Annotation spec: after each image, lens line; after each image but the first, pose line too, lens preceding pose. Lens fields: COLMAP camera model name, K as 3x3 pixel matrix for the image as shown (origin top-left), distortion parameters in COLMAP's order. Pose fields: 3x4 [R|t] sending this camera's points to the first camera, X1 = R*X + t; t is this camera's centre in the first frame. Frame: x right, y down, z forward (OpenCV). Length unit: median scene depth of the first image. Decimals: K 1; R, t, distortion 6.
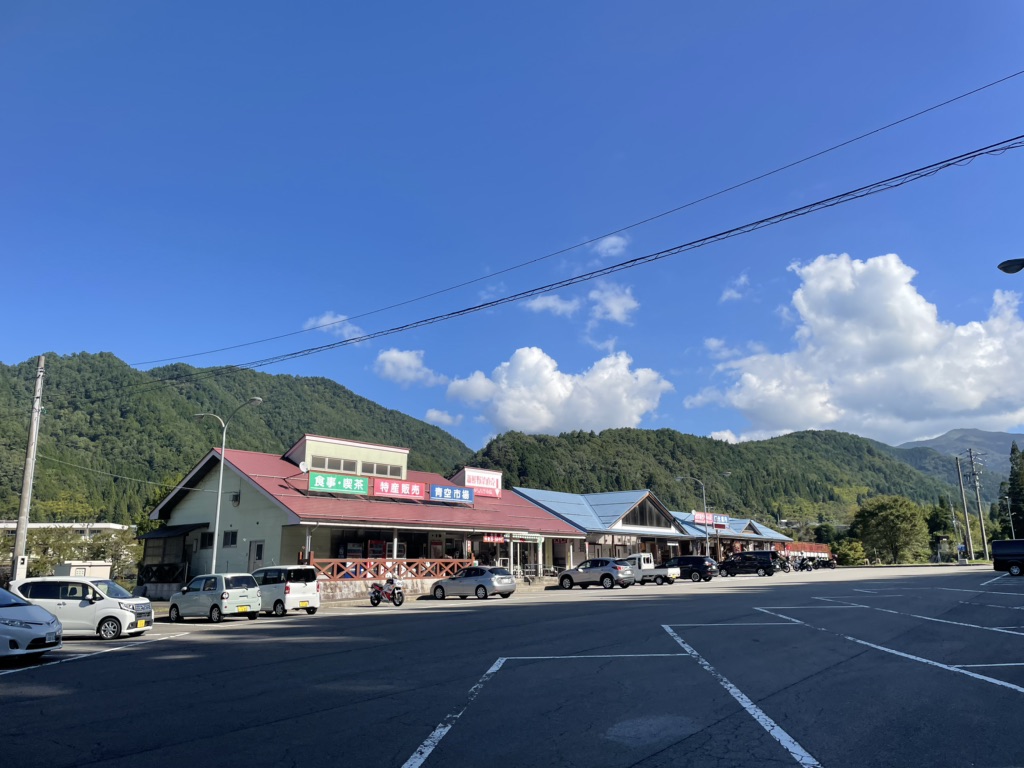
lens RADIAL K [[742.6, 0, 512.0], [0, 742.6, 384.0], [0, 0, 1]] dist [0.088084, -0.118473]
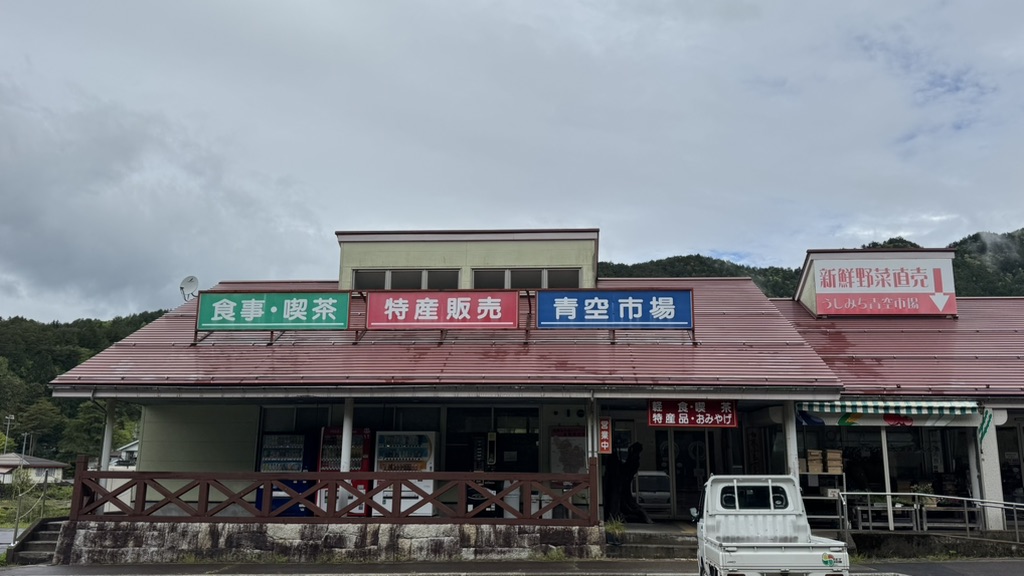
lens RADIAL K [[828.9, 0, 512.0], [0, 828.9, 288.0], [0, 0, 1]] dist [0.129255, -0.233697]
pose [[0.583114, -0.159754, -0.796528, 0.188252], [0.179622, 0.981561, -0.065369, 0.120813], [0.792284, -0.104956, 0.601057, 0.536263]]
